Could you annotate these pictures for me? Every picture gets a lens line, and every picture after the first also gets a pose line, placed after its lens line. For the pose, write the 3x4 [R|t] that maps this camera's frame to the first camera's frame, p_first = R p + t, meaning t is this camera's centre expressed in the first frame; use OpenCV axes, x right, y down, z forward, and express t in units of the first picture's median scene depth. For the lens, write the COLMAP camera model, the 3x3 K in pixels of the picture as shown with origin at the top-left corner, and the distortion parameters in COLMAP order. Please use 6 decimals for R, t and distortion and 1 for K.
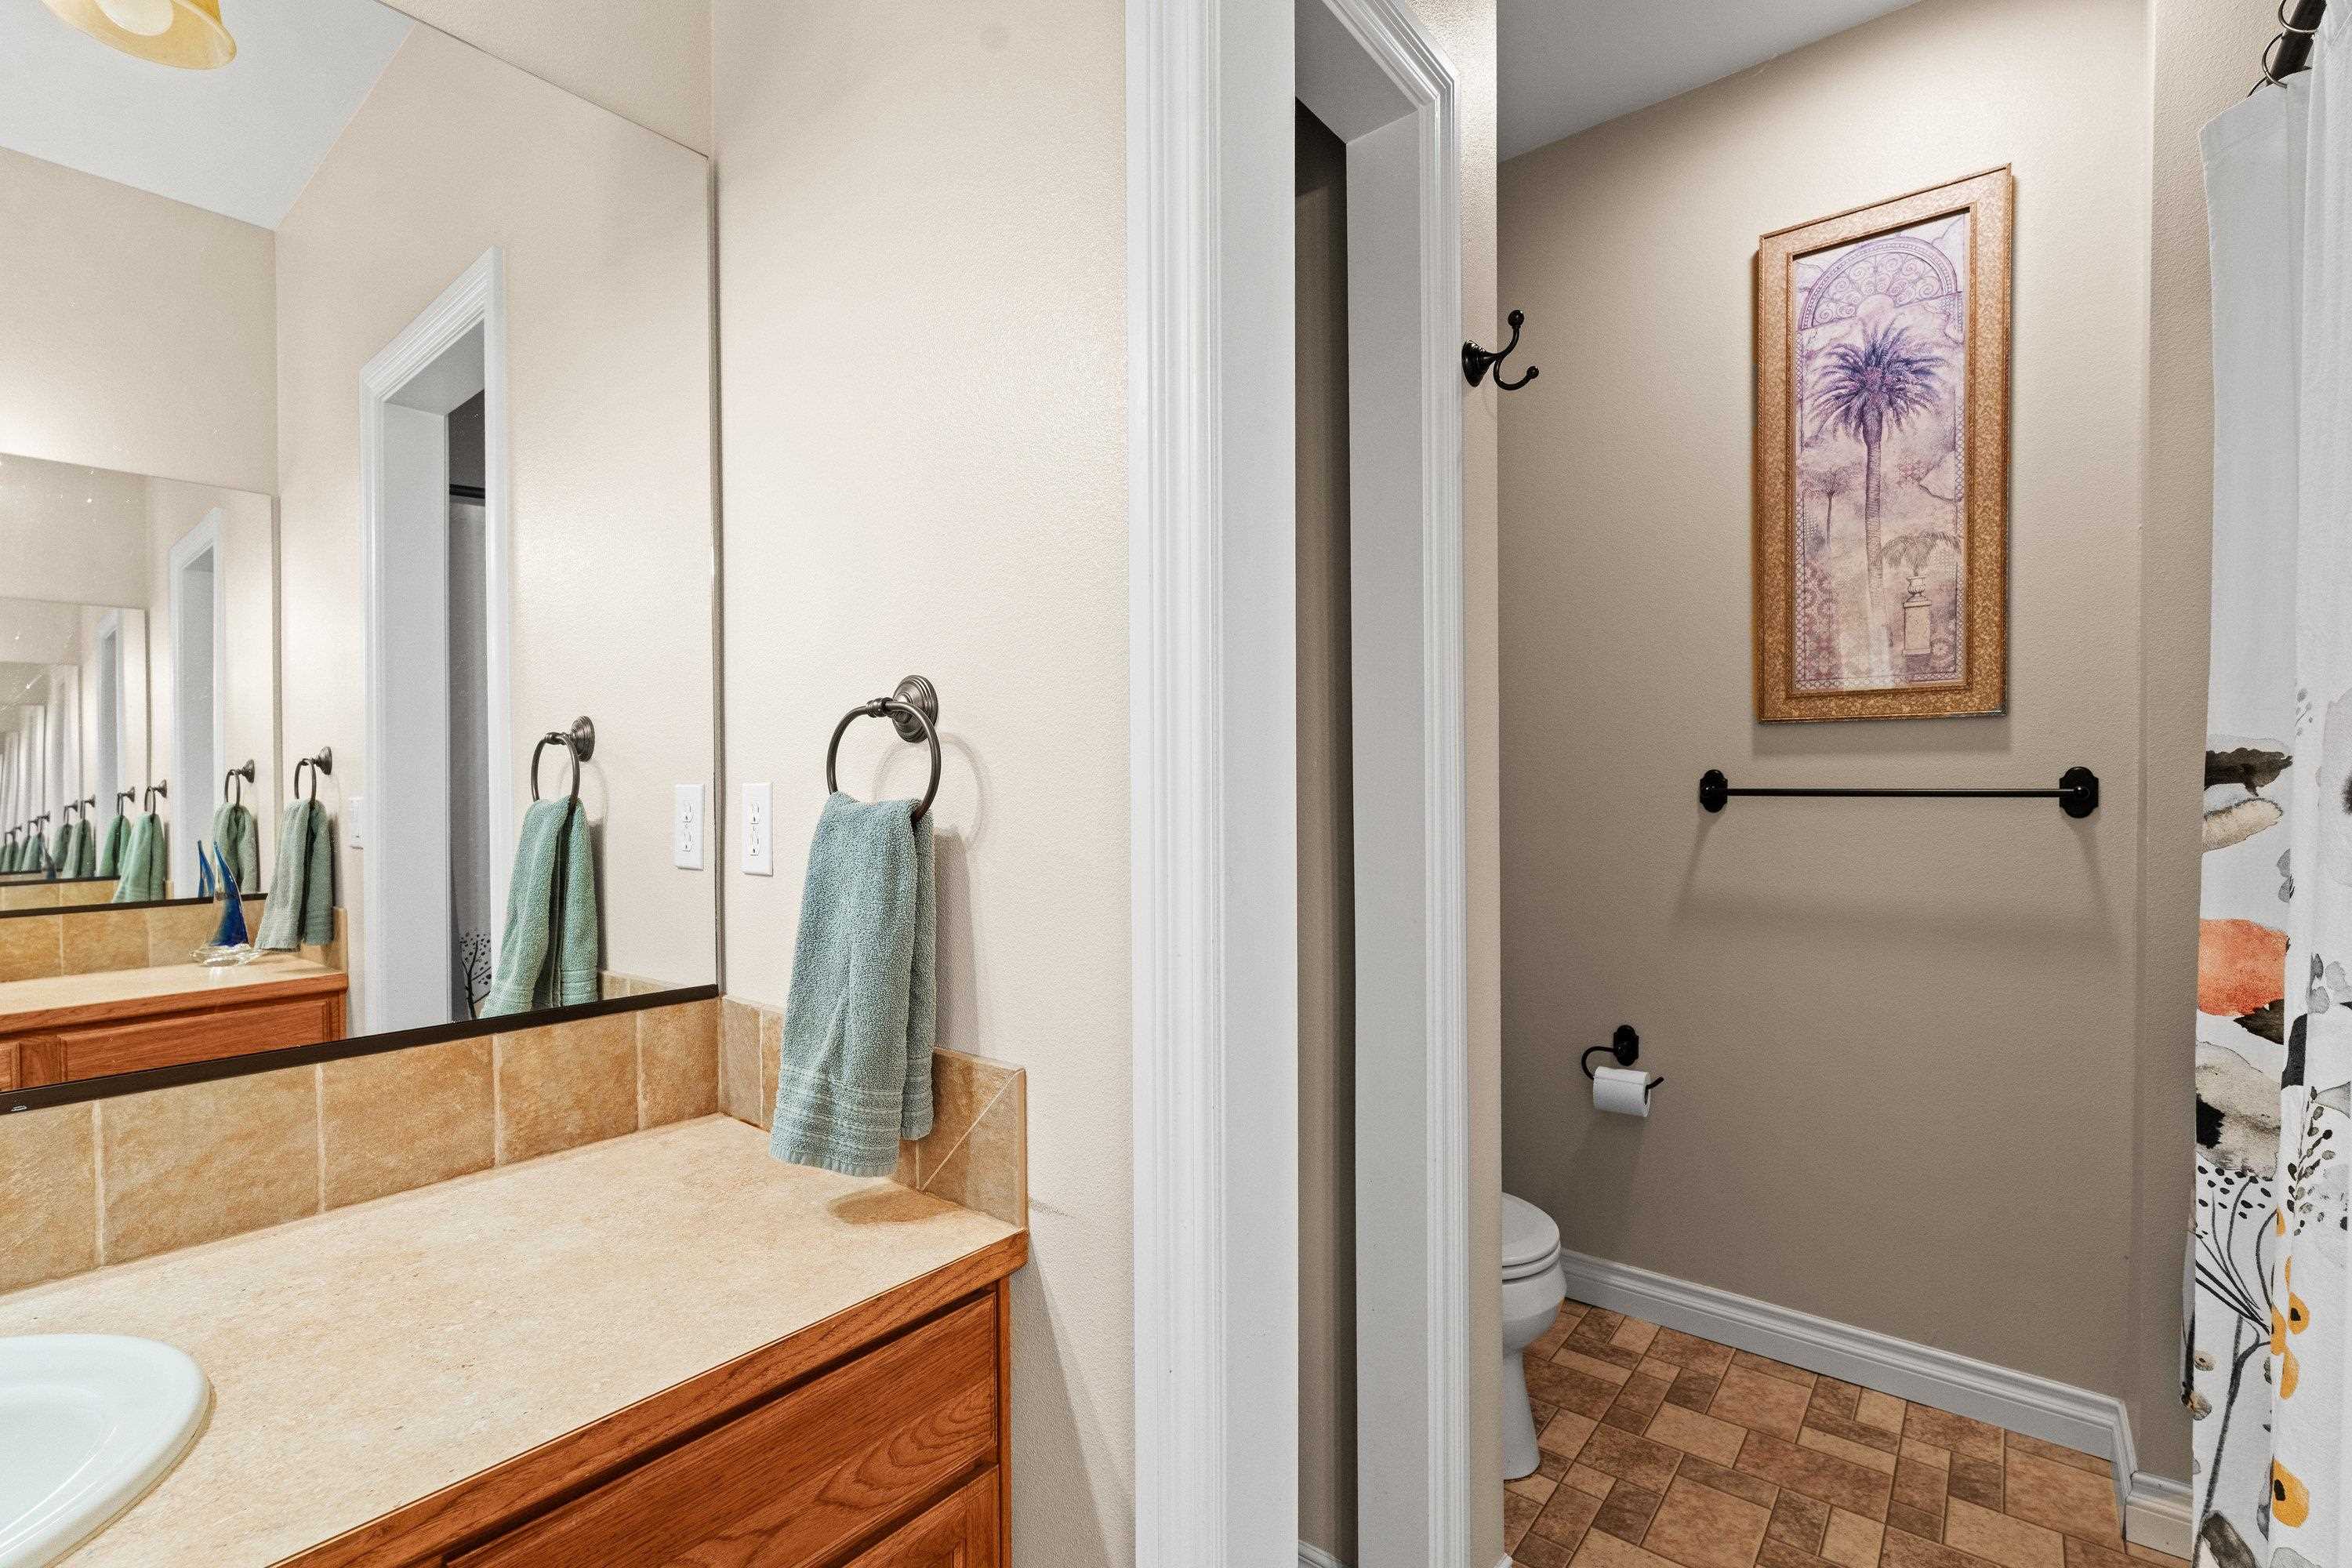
lens RADIAL K [[1026.6, 0, 1174.8], [0, 1026.6, 802.6], [0, 0, 1]] dist [-0.004991, 0.000169]
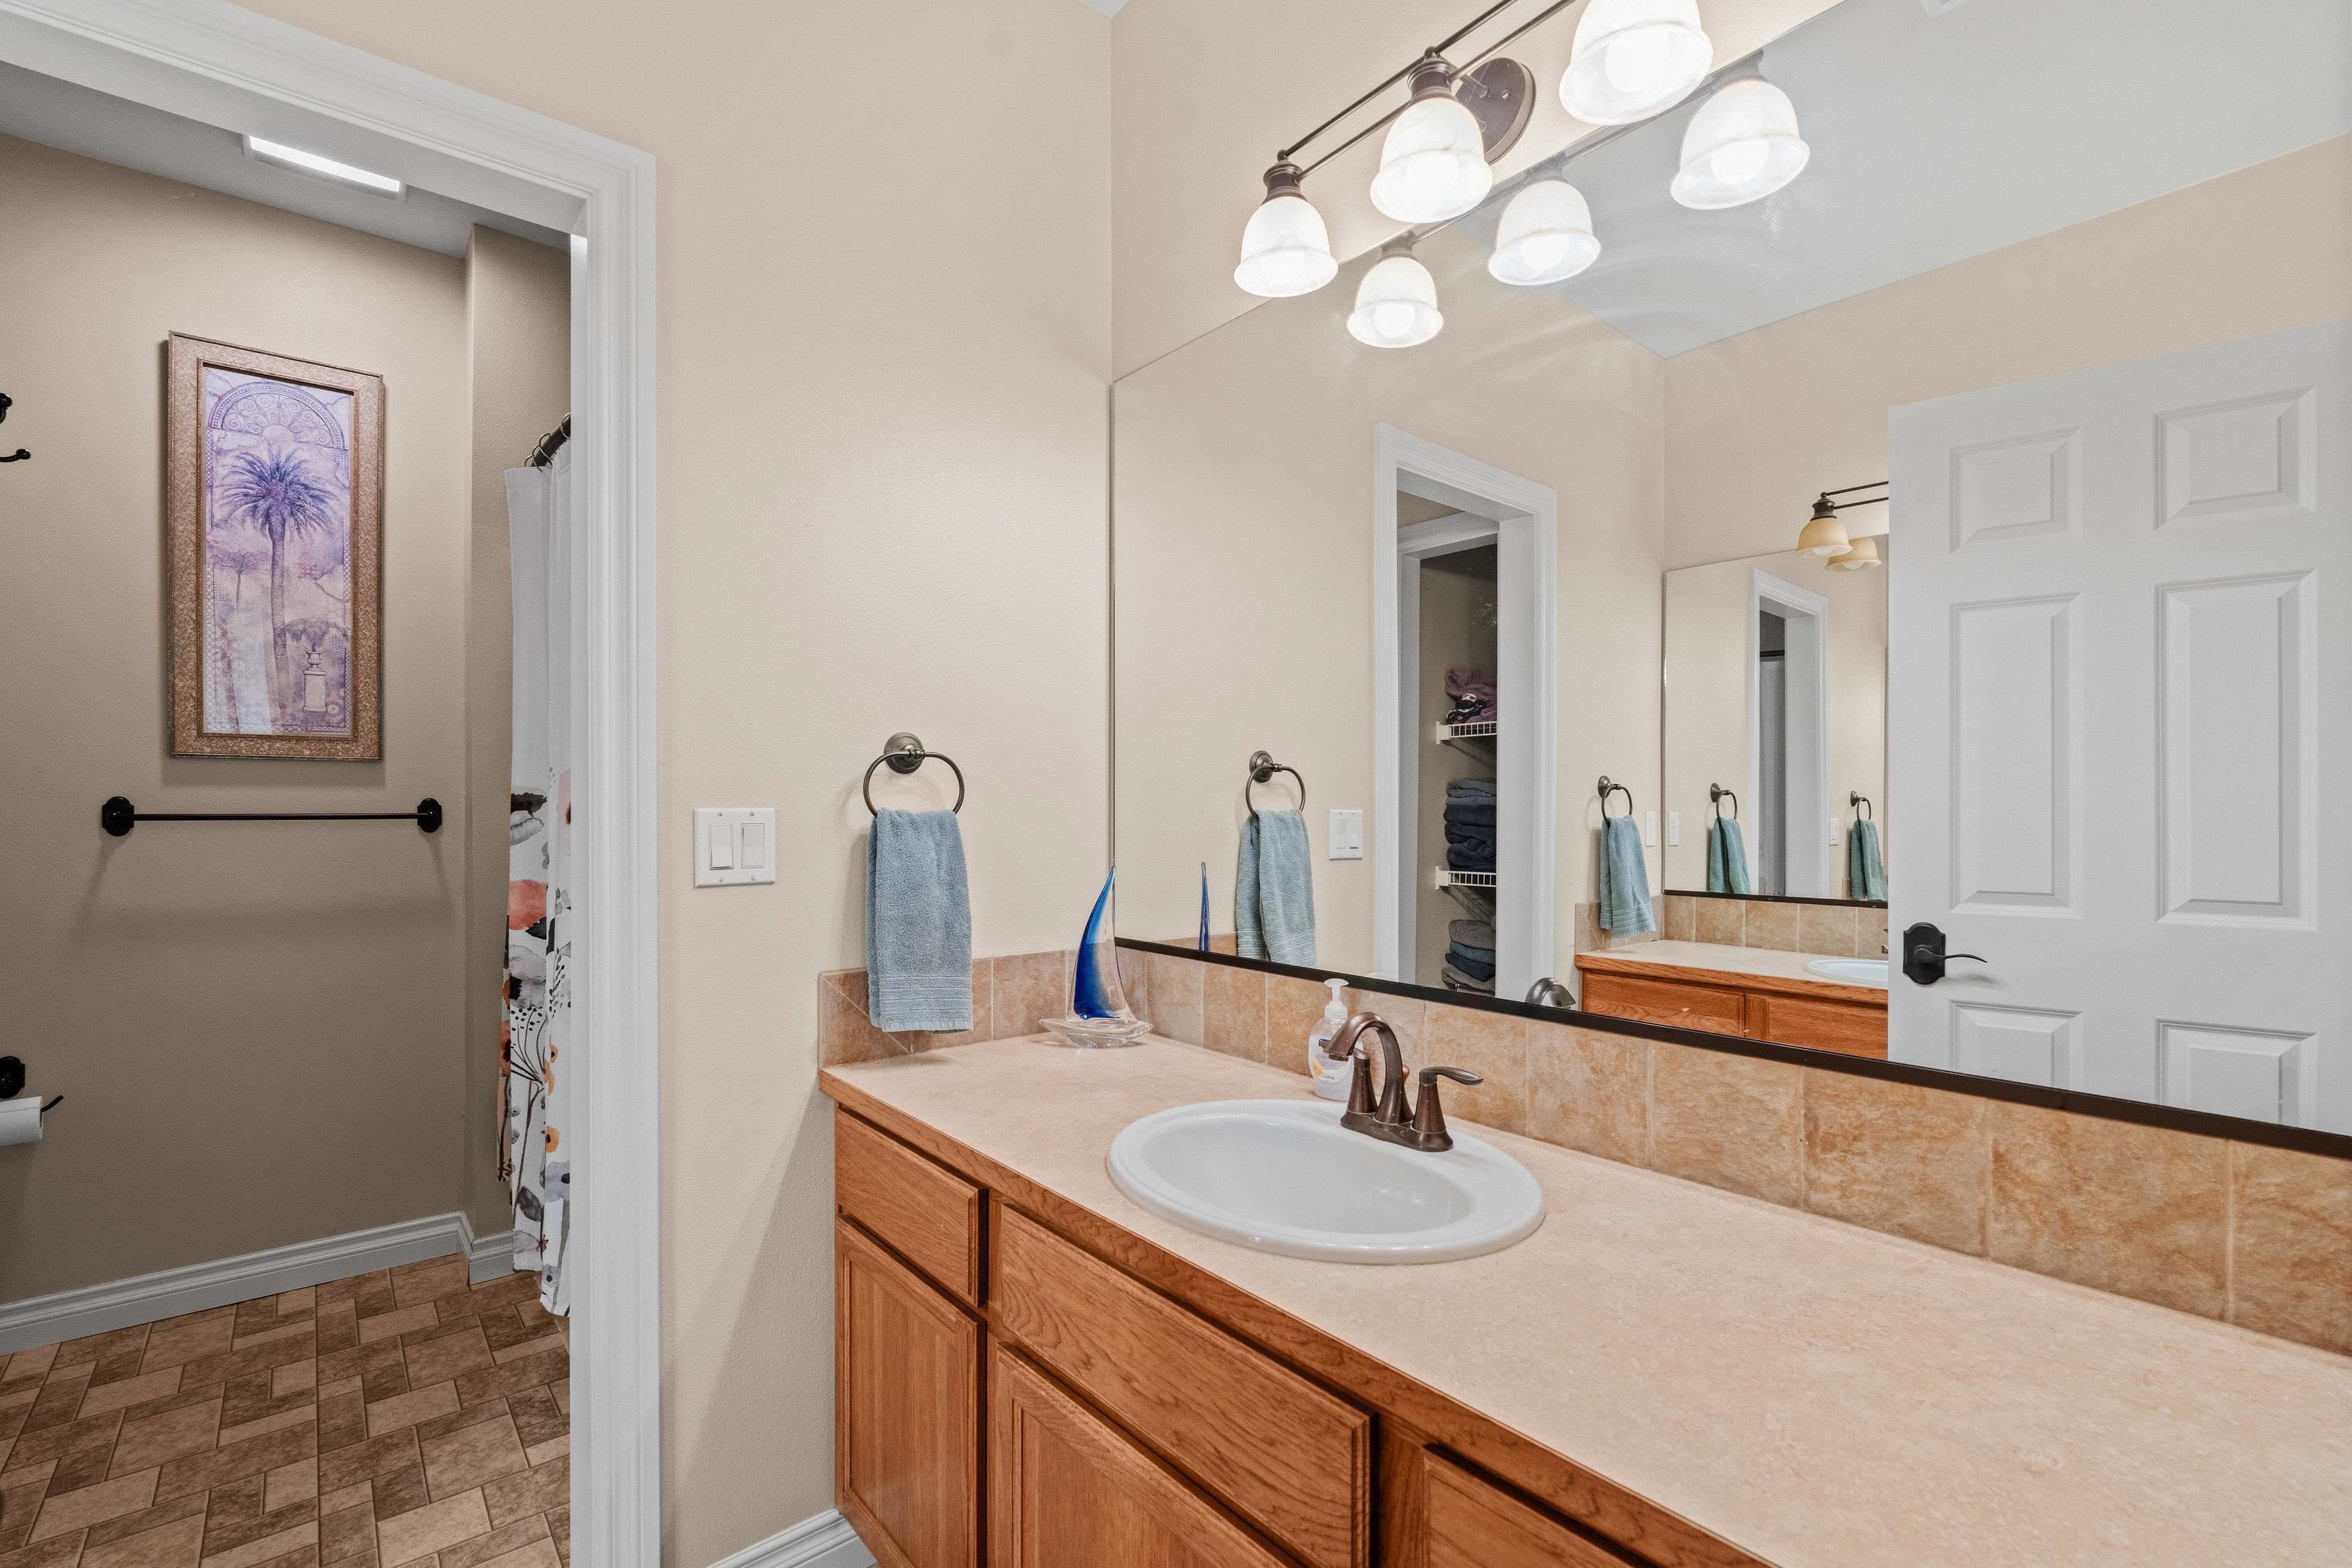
lens RADIAL K [[1026.6, 0, 1171.5], [0, 1026.6, 805.9], [0, 0, 1]] dist [-0.004991, 0.000169]
pose [[0.181994, 0.001025, 0.983299, -0.370122], [0.016620, 0.999853, -0.004118, 0.000613], [-0.983159, 0.017091, 0.181951, -0.320883]]
